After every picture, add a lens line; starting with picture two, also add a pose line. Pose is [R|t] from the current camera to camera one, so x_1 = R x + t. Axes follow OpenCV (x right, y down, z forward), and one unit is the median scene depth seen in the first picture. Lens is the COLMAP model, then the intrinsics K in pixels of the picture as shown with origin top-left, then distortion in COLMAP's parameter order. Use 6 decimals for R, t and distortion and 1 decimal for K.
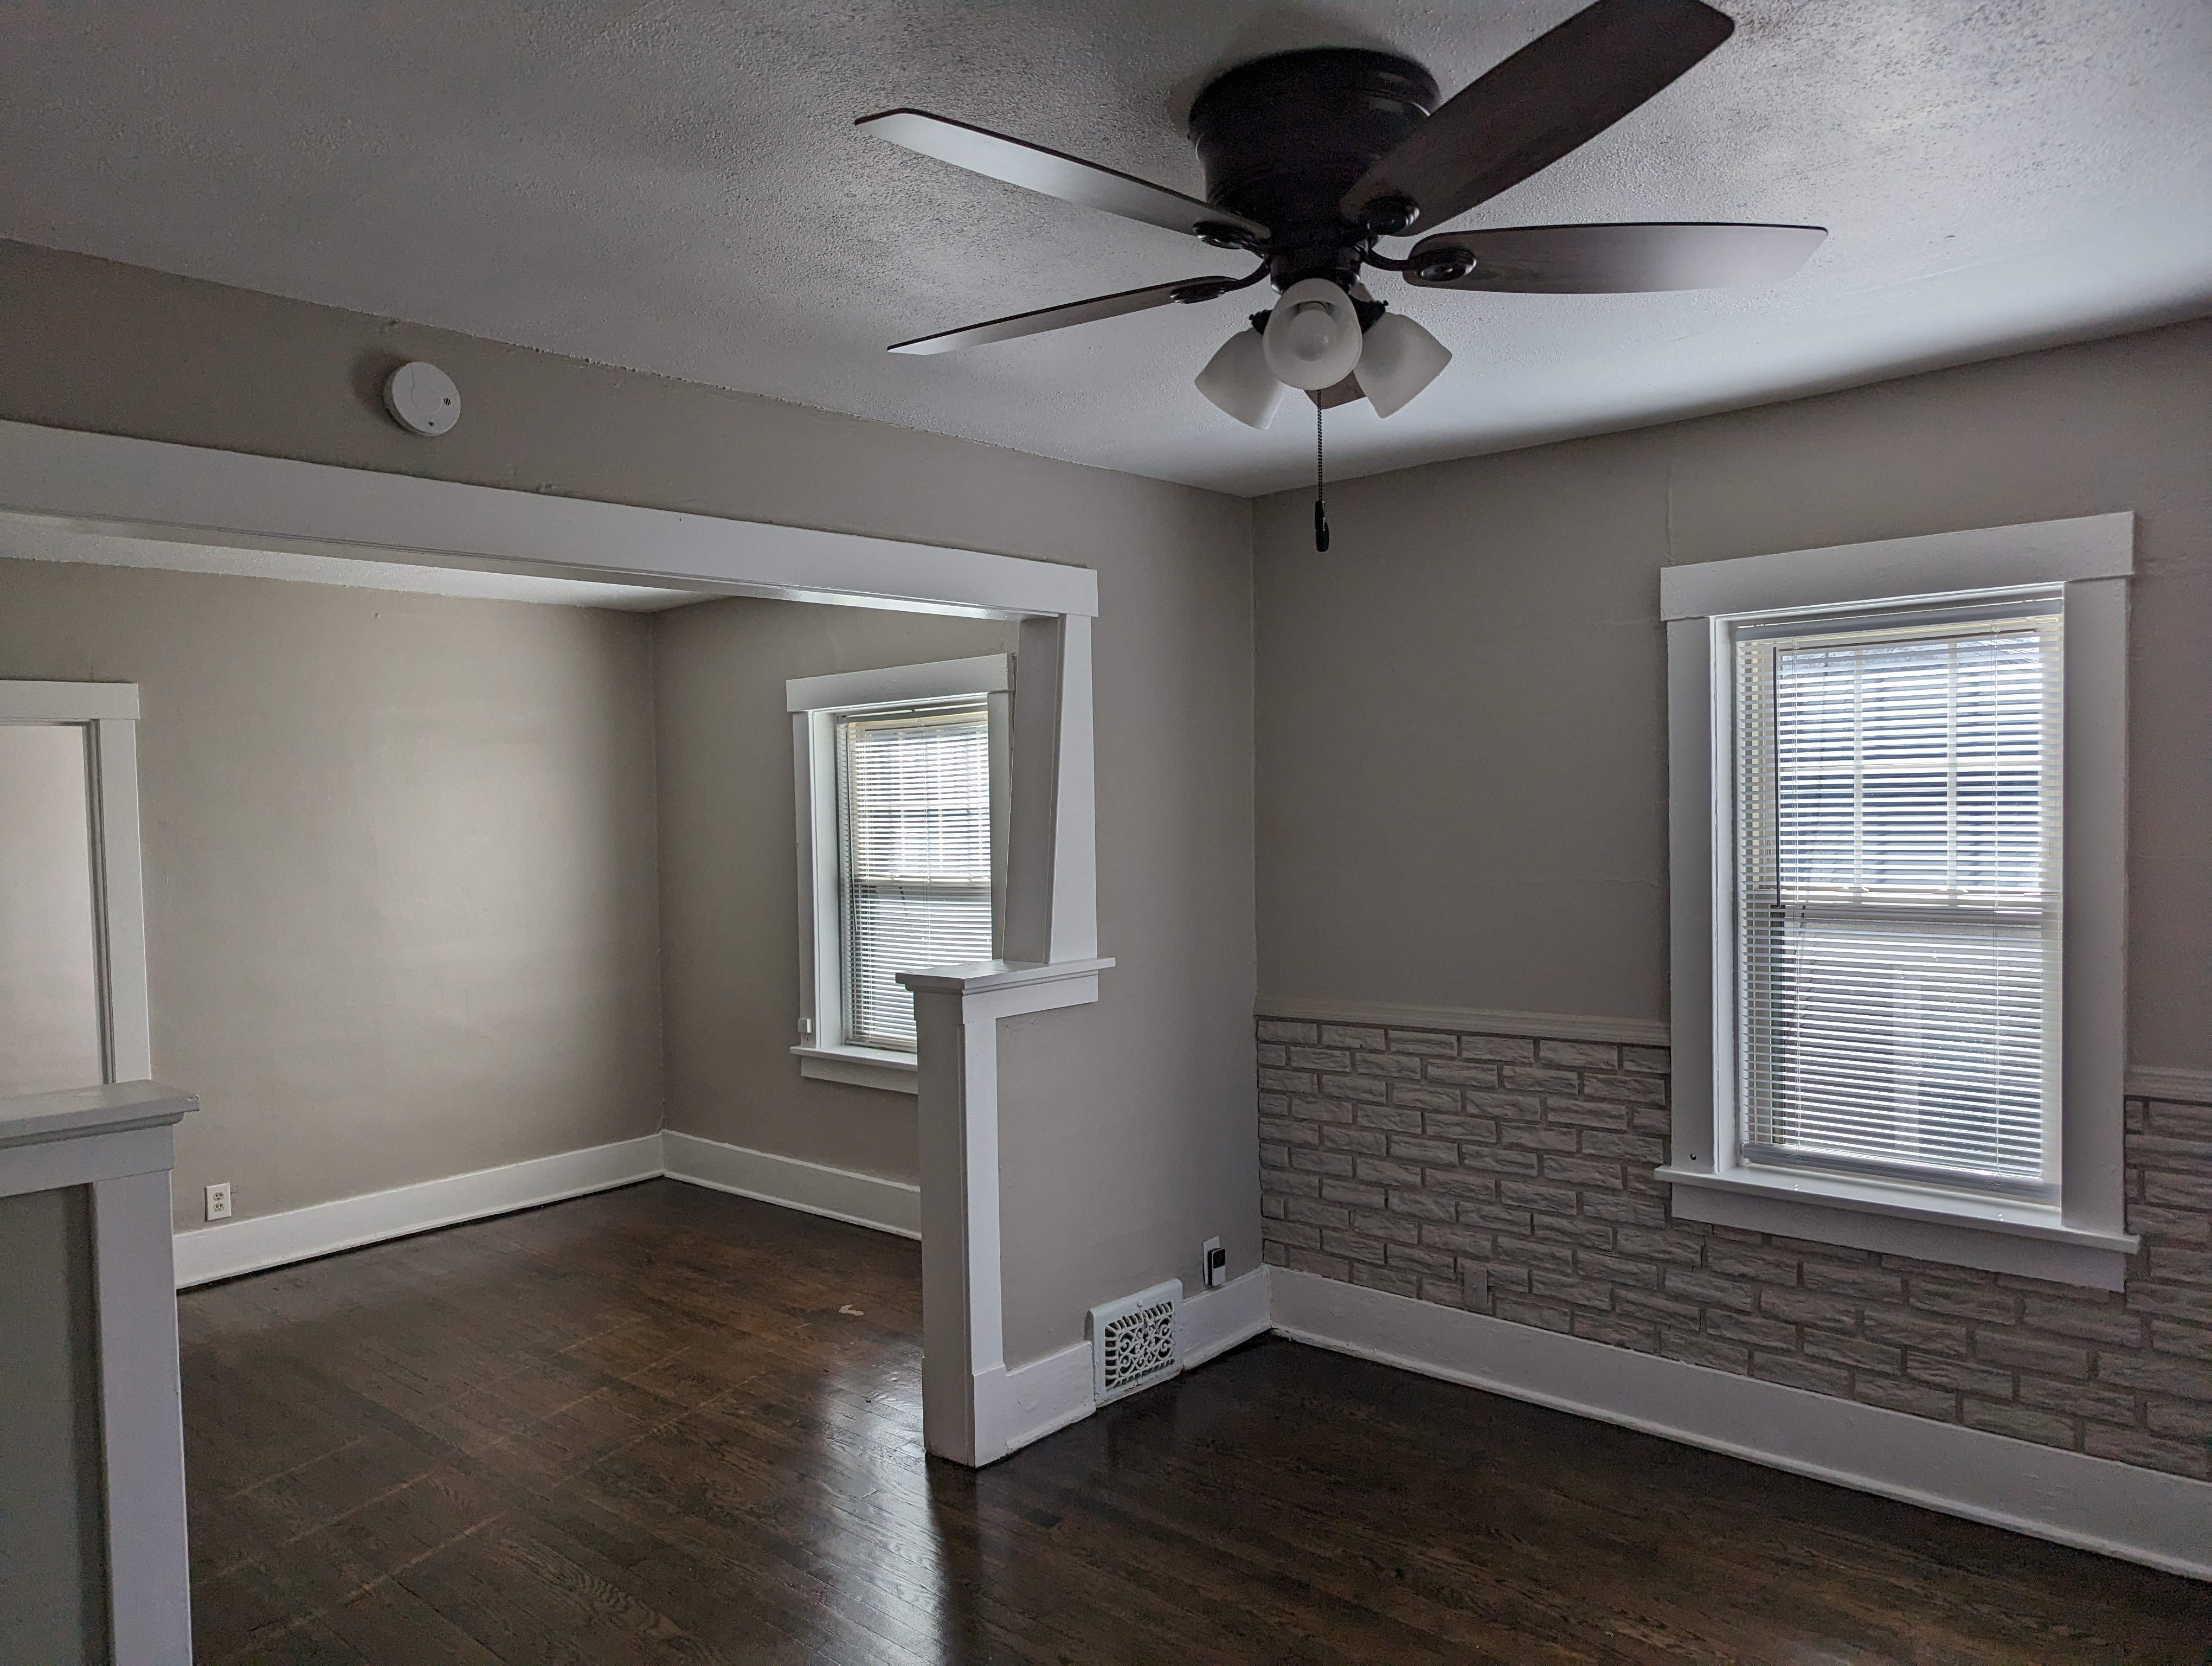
lens RADIAL K [[1554.5, 0, 1129.2], [0, 1554.5, 864.7], [0, 0, 1]] dist [0.010040, 0.006308]
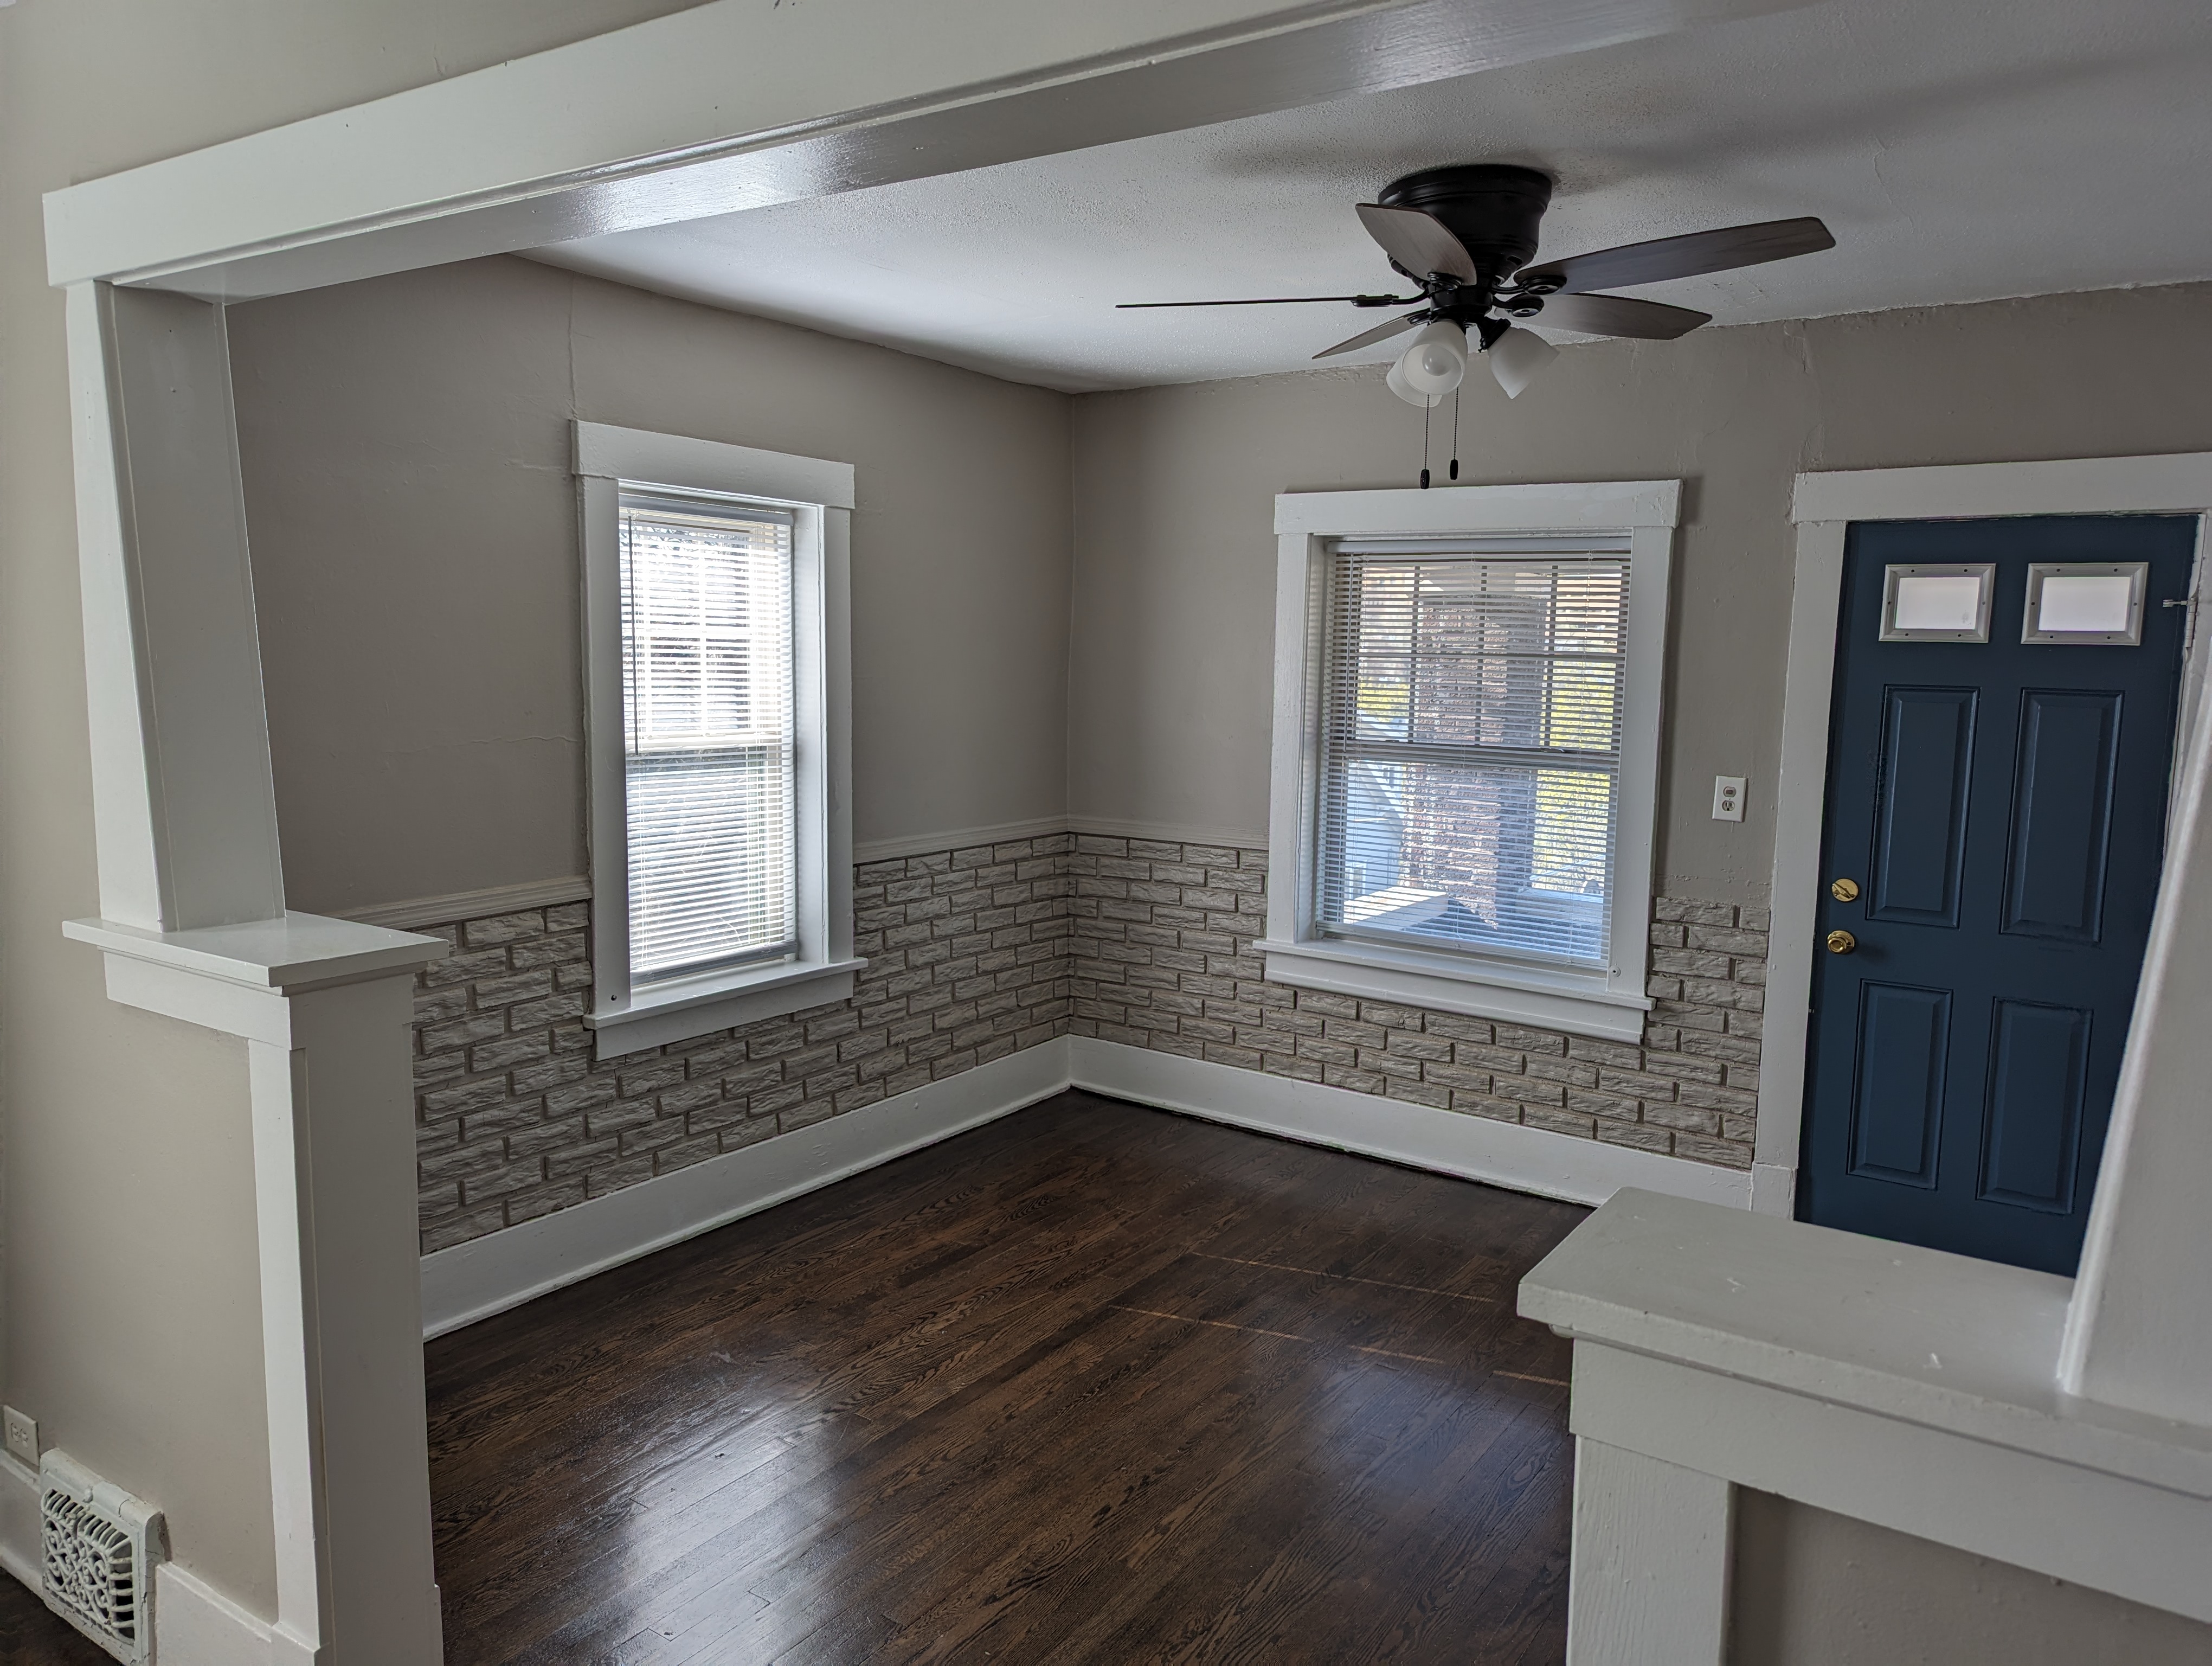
lens RADIAL K [[1554.5, 0, 1070.2], [0, 1554.5, 839.7], [0, 0, 1]] dist [0.010040, 0.006308]
pose [[-0.132339, -0.101888, 0.985954, -0.725713], [0.020590, 0.994206, 0.105504, -0.023577], [-0.990991, 0.034263, -0.129475, 0.852947]]
